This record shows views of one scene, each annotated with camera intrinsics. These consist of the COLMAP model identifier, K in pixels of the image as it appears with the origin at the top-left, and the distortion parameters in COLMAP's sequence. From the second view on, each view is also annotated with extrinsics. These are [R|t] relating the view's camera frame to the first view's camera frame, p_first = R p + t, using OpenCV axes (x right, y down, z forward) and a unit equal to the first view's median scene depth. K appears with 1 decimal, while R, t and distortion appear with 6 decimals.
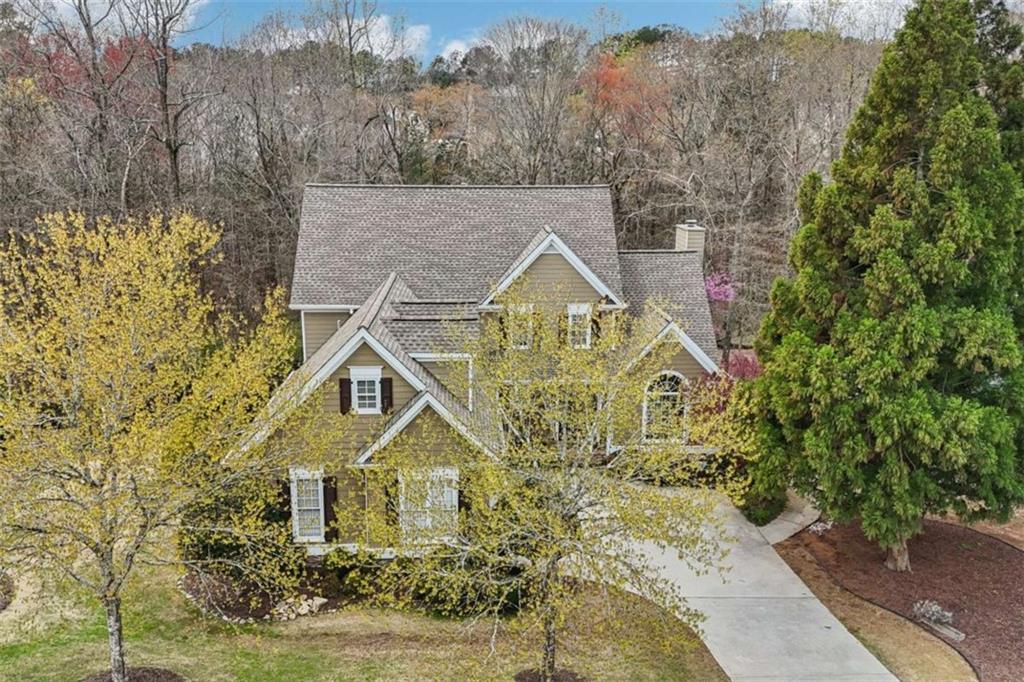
lens RADIAL K [[855.9, 0, 505.1], [0, 855.9, 341.5], [0, 0, 1]] dist [0.080150, -0.088653]
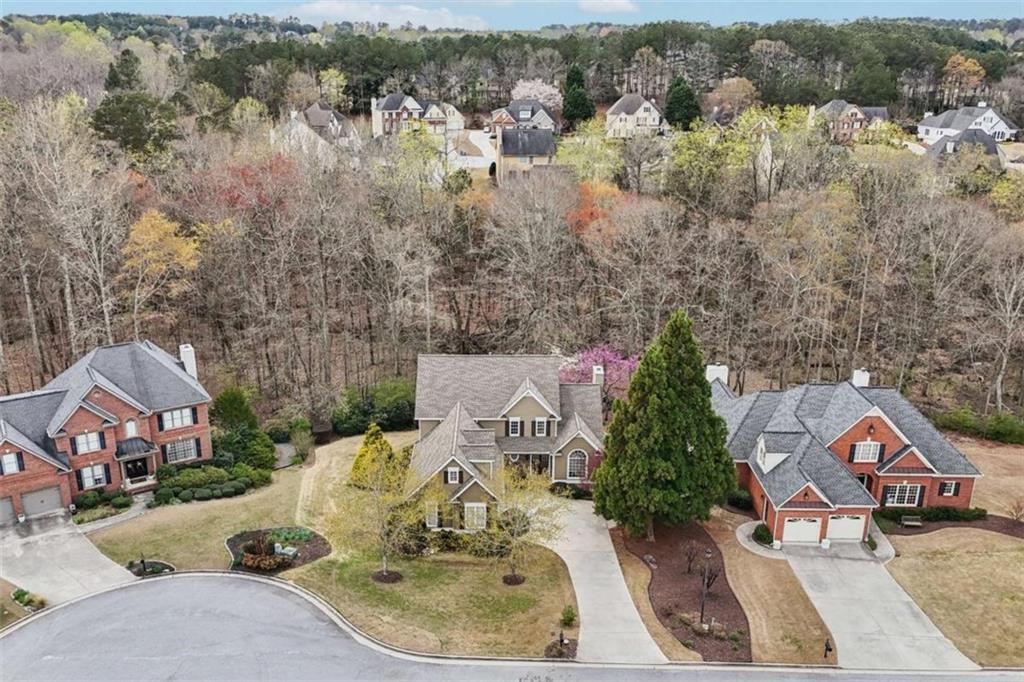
lens RADIAL K [[855.9, 0, 508.1], [0, 855.9, 341.7], [0, 0, 1]] dist [0.080150, -0.088653]
pose [[0.999452, 0.017992, -0.027781, 0.083945], [-0.014992, 0.994393, 0.104679, -0.671132], [0.029509, -0.104205, 0.994118, -1.718213]]
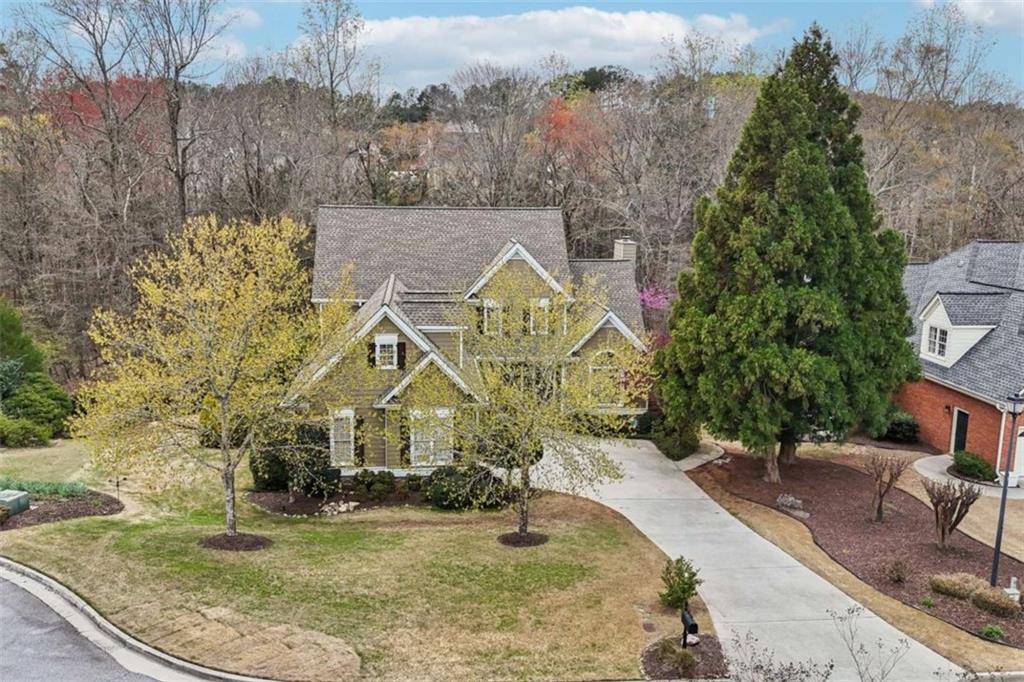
lens RADIAL K [[855.9, 0, 508.4], [0, 855.9, 342.1], [0, 0, 1]] dist [0.080150, -0.088653]
pose [[0.998246, -0.005359, 0.058954, -0.048371], [0.007472, 0.999335, -0.035695, 0.093357], [-0.058724, 0.036073, 0.997622, -0.382535]]
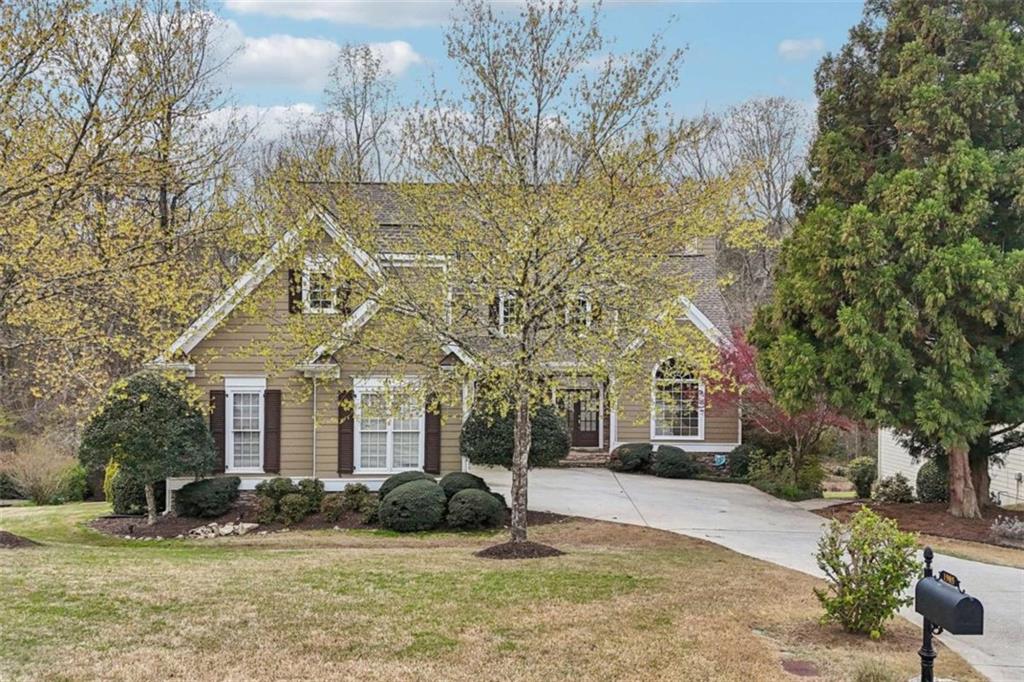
lens RADIAL K [[855.9, 0, 511.3], [0, 855.9, 392.5], [0, 0, 1]] dist [0.080150, -0.088653]
pose [[0.999832, 0.001585, -0.018284, 0.045843], [-0.005070, 0.981348, -0.192174, 0.329183], [0.017638, 0.192234, 0.981191, 0.184146]]
